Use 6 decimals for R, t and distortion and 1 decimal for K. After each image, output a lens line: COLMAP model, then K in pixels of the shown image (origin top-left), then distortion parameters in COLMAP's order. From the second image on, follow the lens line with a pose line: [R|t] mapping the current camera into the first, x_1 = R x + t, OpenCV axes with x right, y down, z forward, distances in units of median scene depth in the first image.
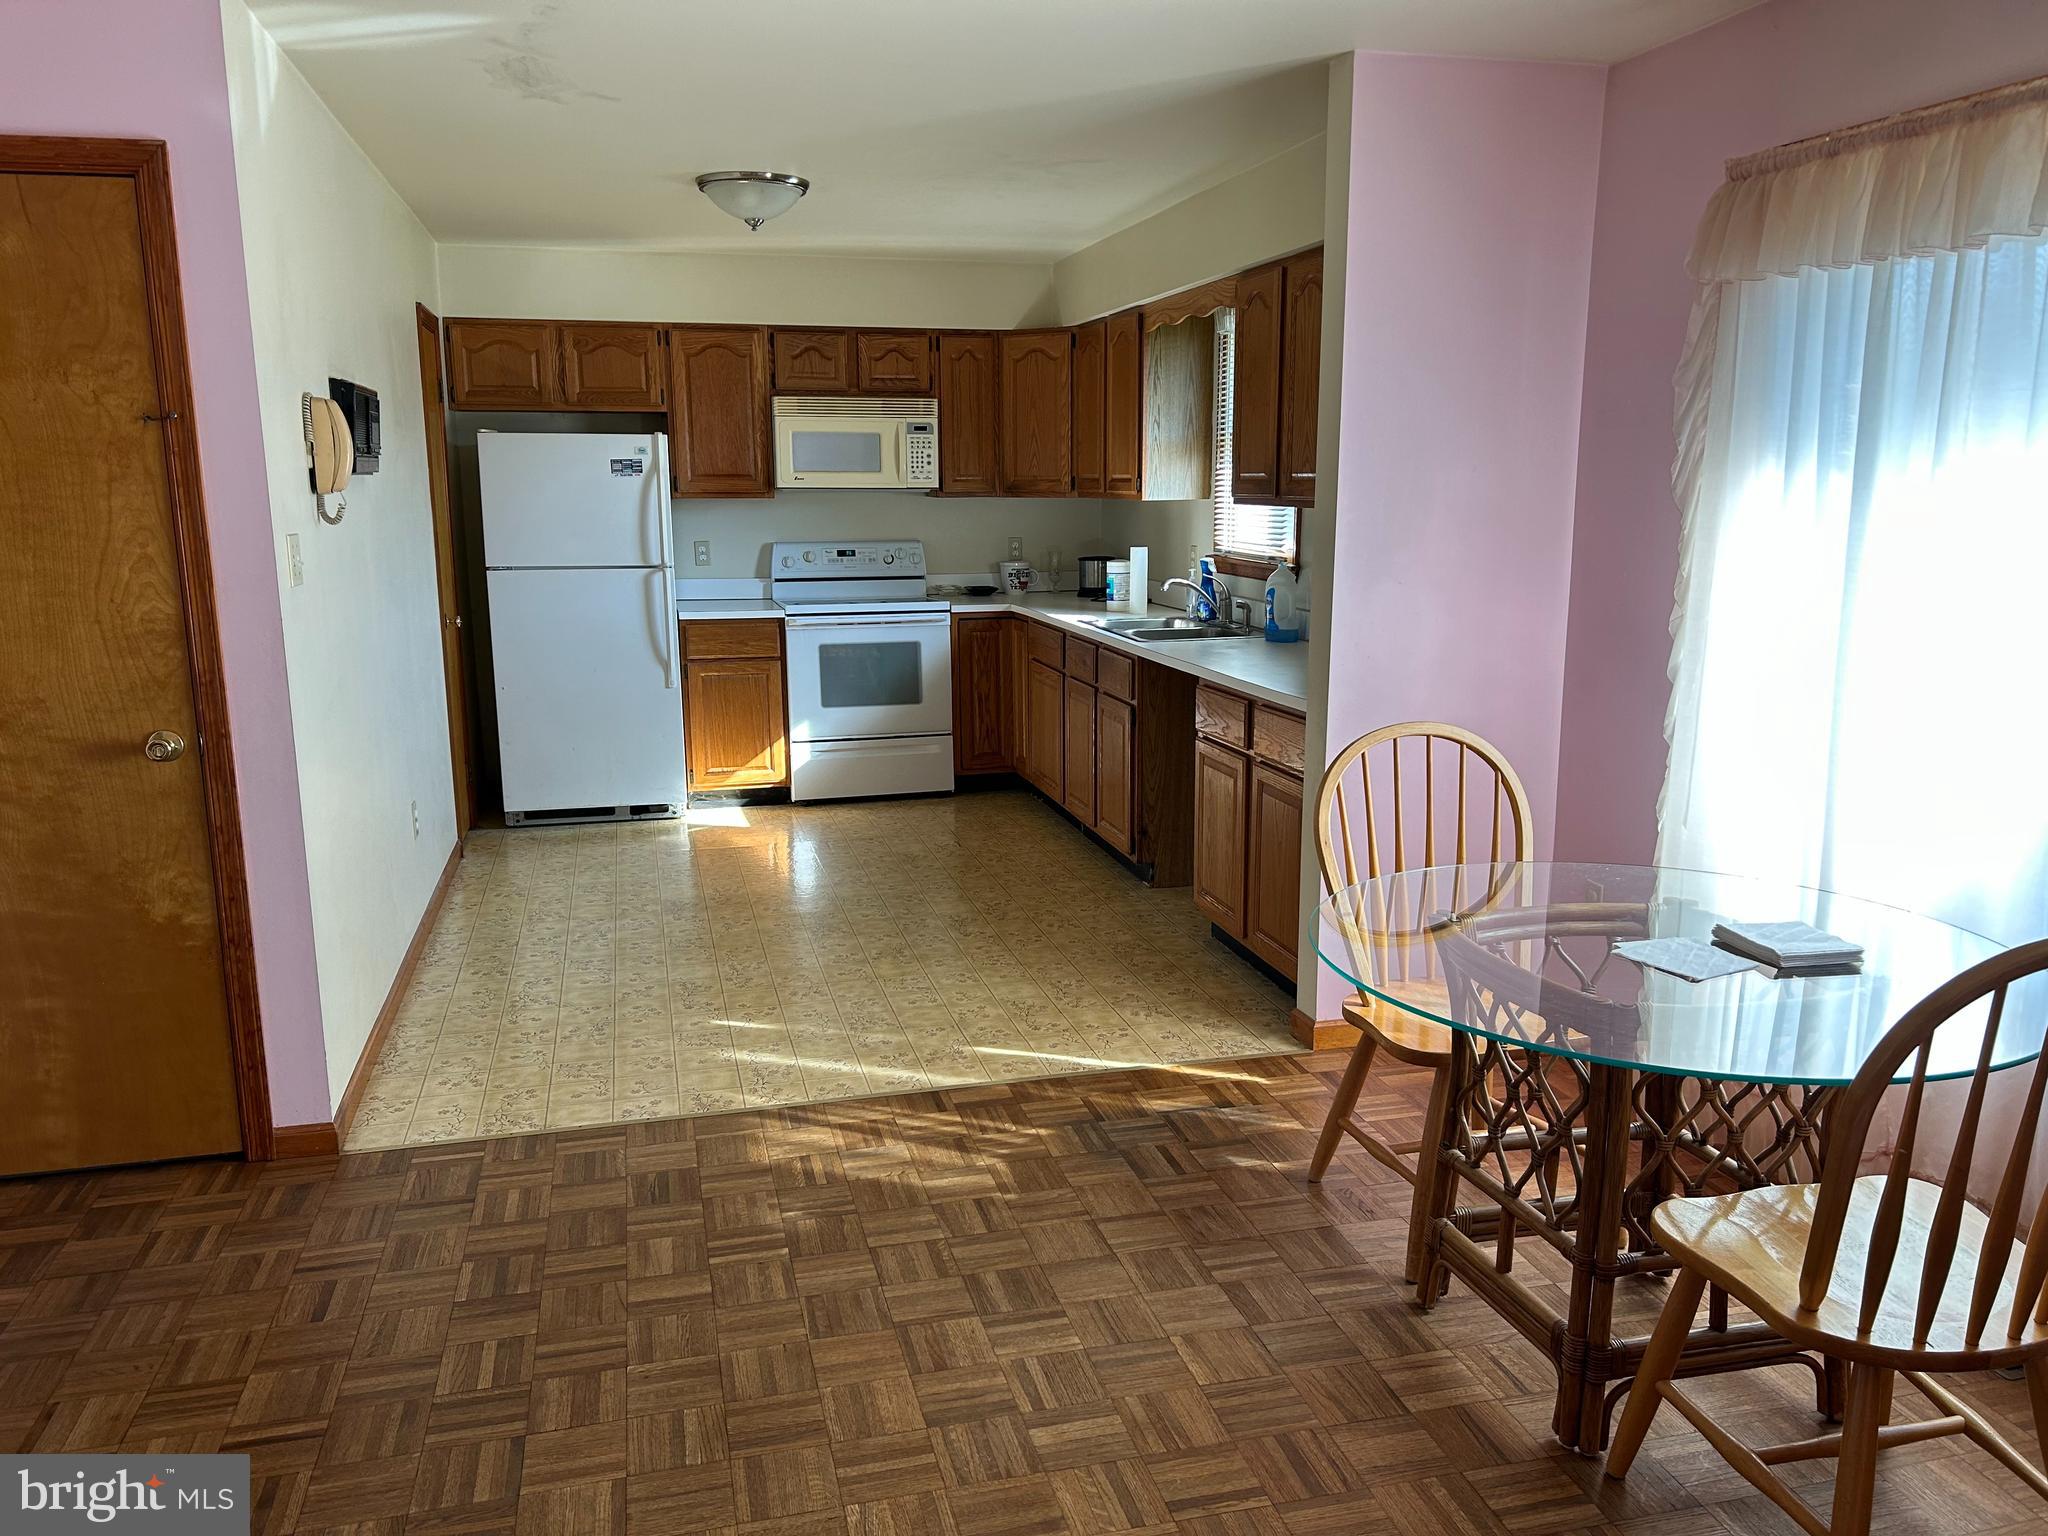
lens RADIAL K [[1524.8, 0, 1026.0], [0, 1524.8, 775.8], [0, 0, 1]] dist [0.069251, -0.062380]
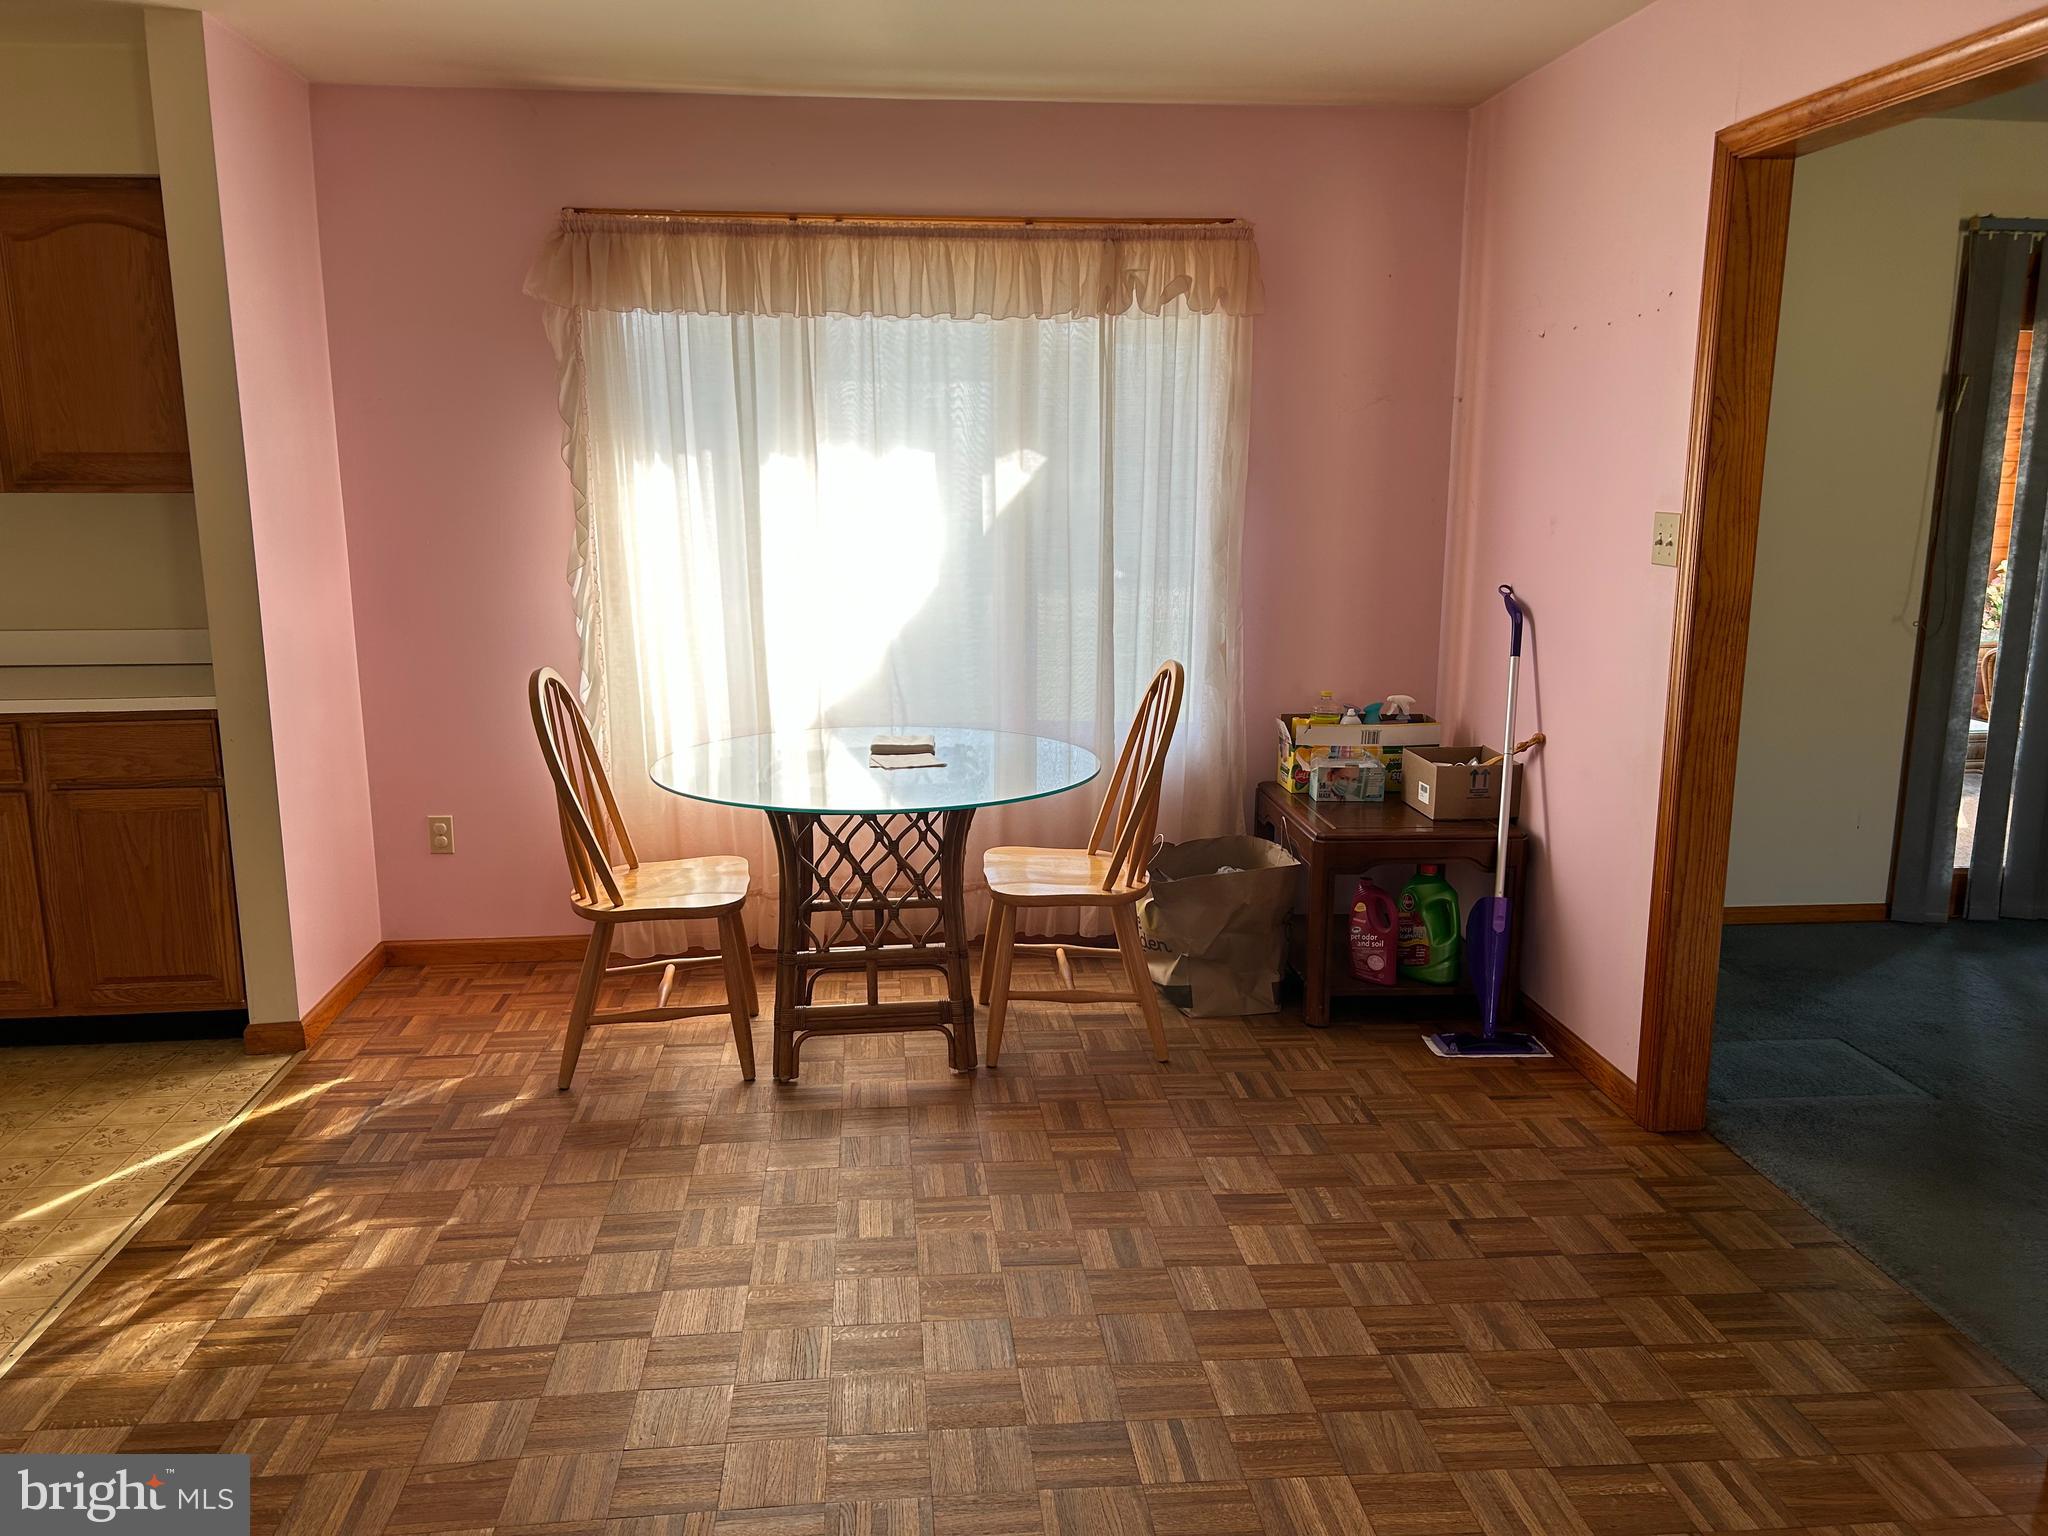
lens RADIAL K [[1524.8, 0, 1020.7], [0, 1524.8, 776.0], [0, 0, 1]] dist [0.069251, -0.062380]
pose [[0.166226, -0.197287, 0.966151, -0.726553], [0.194215, 0.967140, 0.164074, -0.067536], [-0.966773, 0.160367, 0.199080, 0.388422]]
